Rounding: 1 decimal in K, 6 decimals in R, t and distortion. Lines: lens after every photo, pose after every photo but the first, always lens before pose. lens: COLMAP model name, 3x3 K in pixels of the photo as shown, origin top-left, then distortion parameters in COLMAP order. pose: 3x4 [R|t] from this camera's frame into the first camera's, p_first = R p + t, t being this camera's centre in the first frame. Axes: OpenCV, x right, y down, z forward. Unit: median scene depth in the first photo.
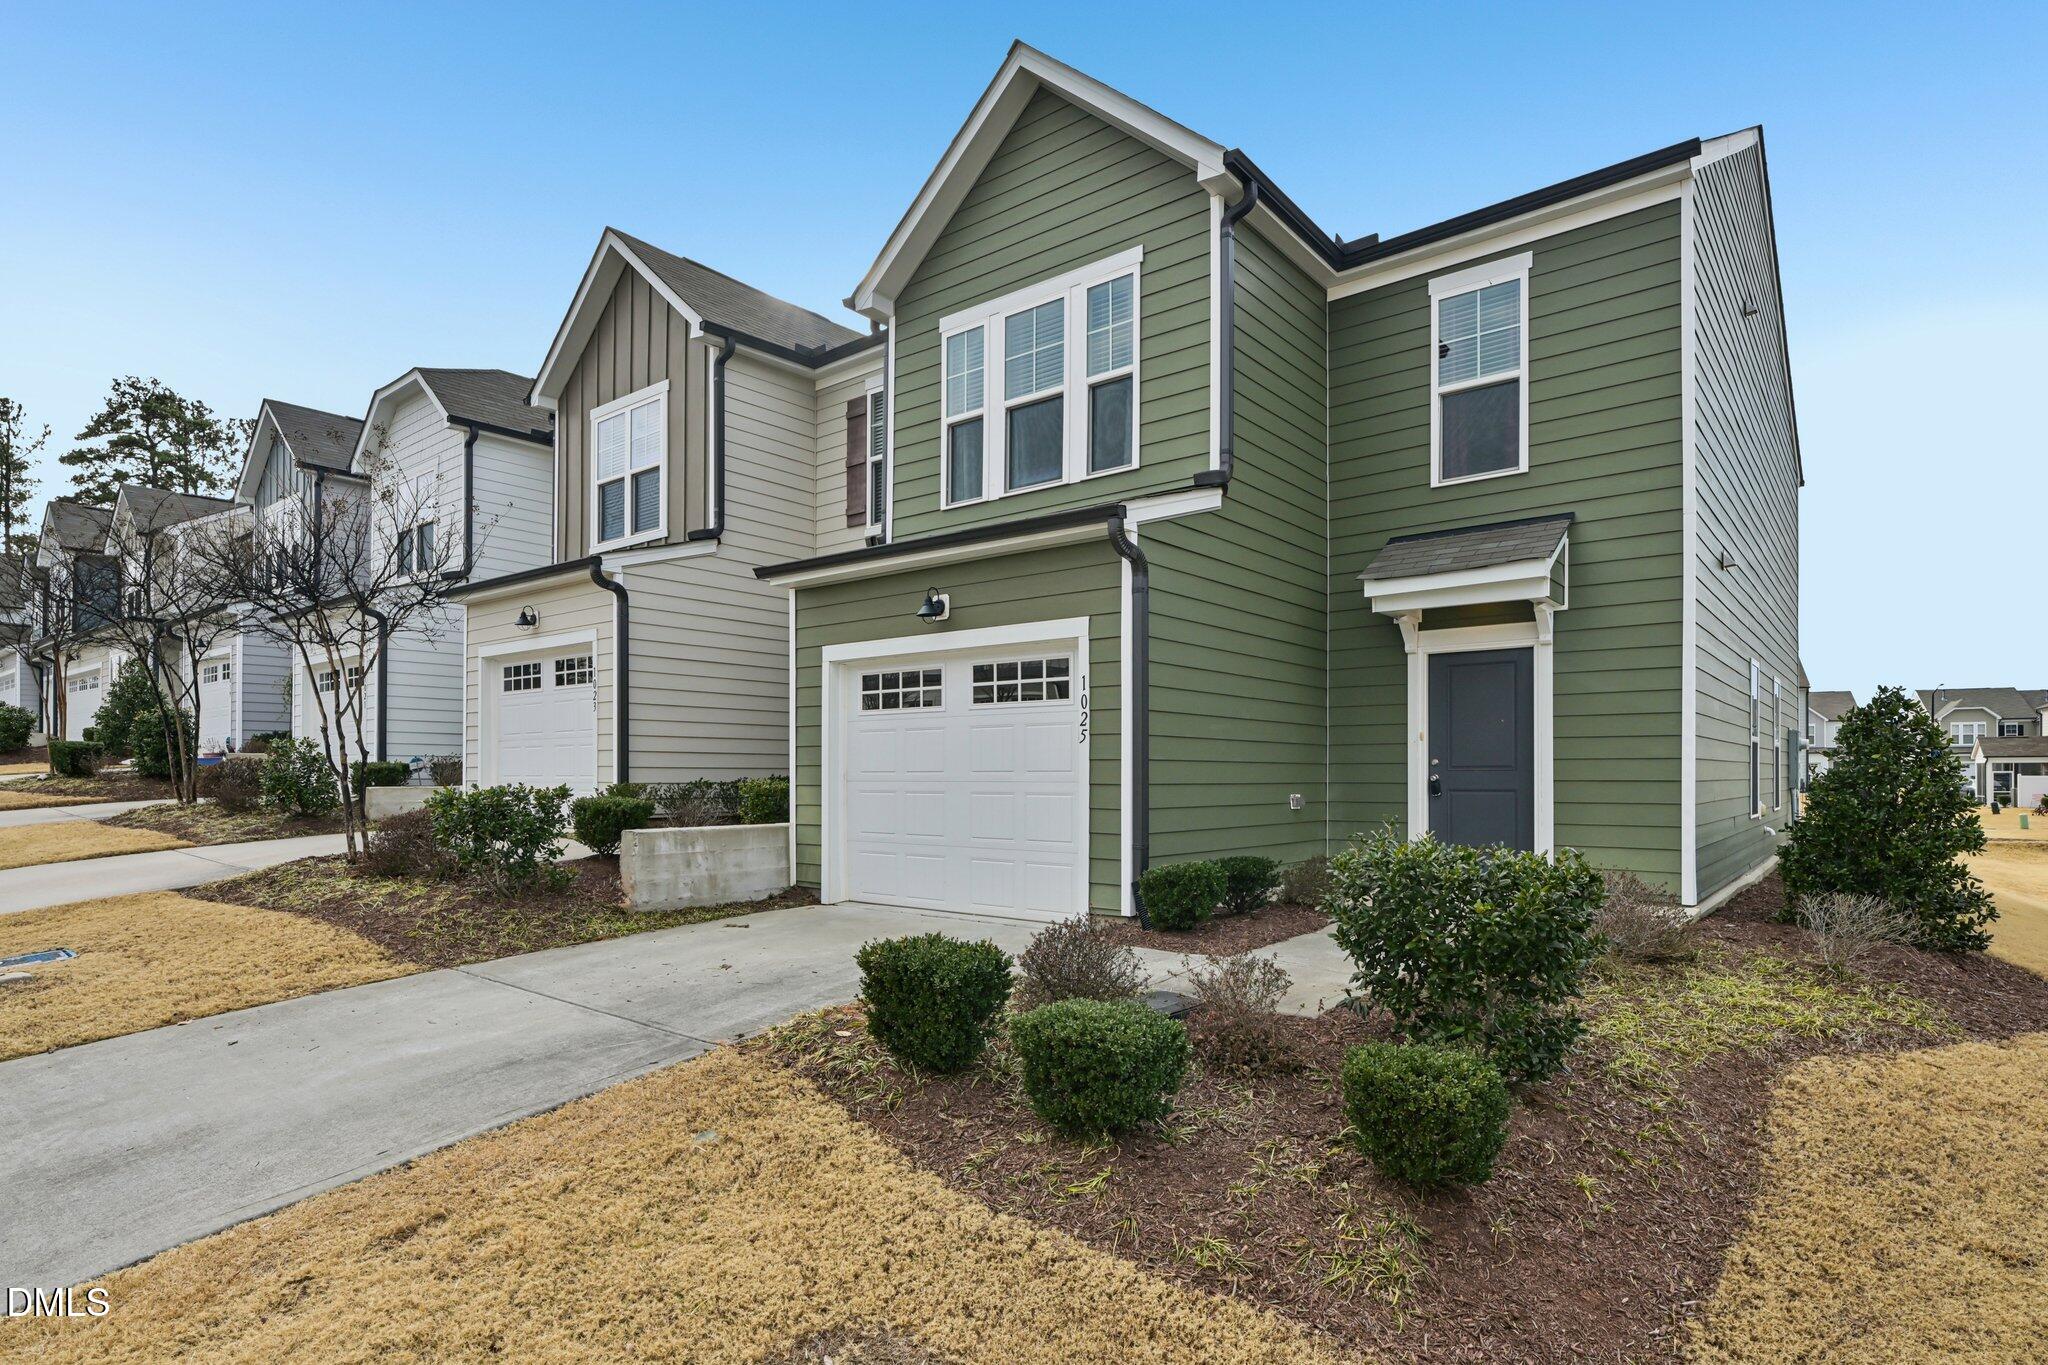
lens RADIAL K [[1043.6, 0, 1042.4], [0, 1043.6, 751.1], [0, 0, 1]] dist [0.001567, -0.000477]
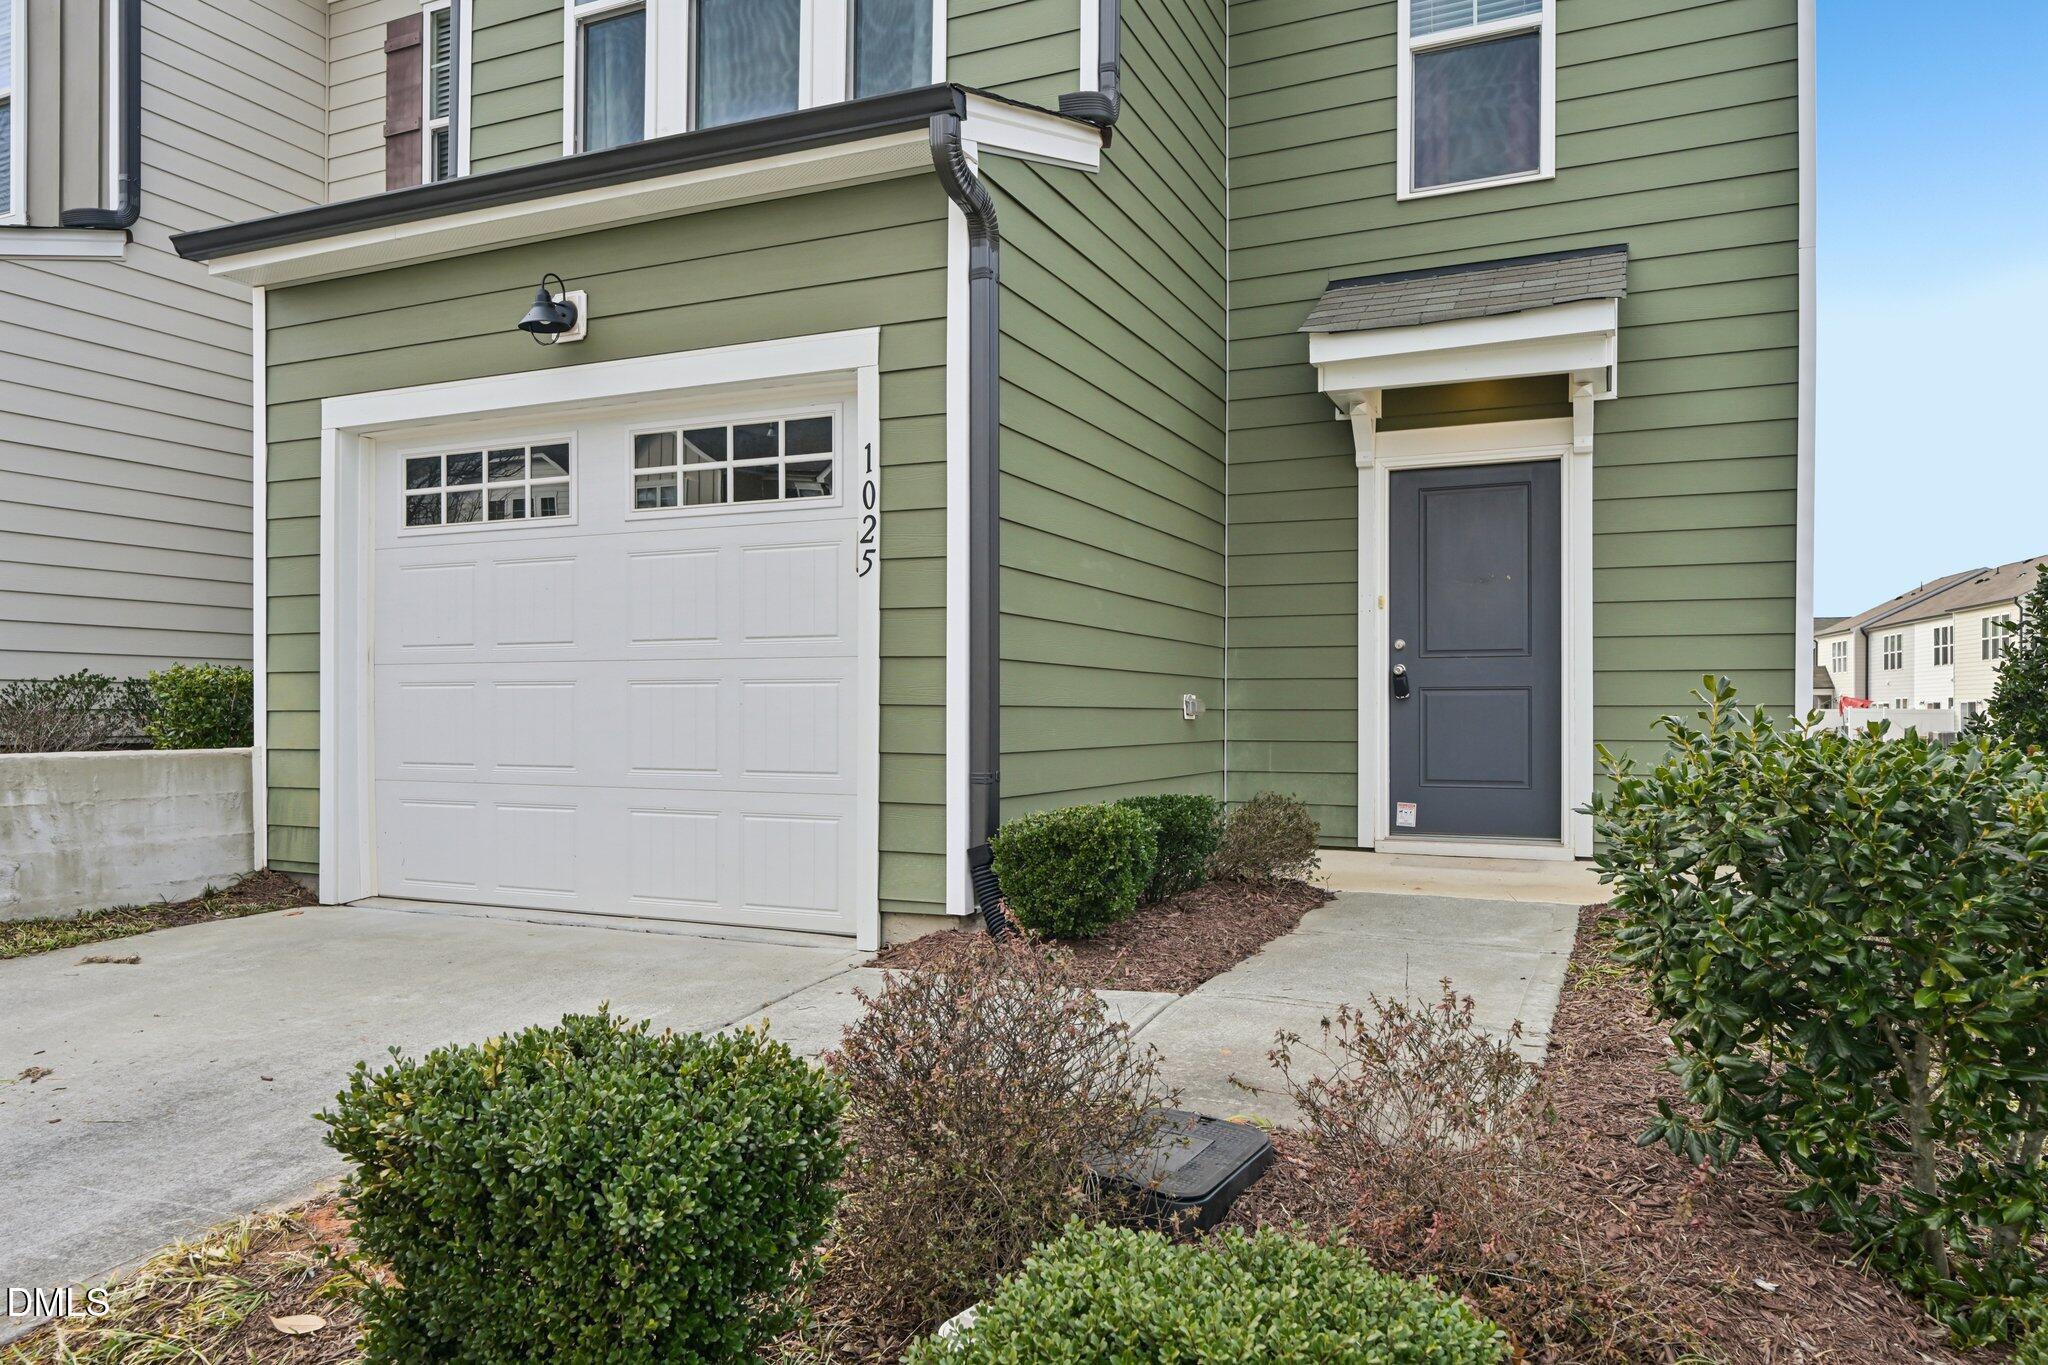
lens RADIAL K [[1362.4, 0, 1016.5], [0, 1362.4, 699.3], [0, 0, 1]] dist [-0.001369, -0.005070]
pose [[0.971987, 0.002848, 0.235017, -0.038724], [-0.006846, 0.999845, 0.016199, 0.034578], [-0.234935, -0.017354, 0.971856, 0.286900]]
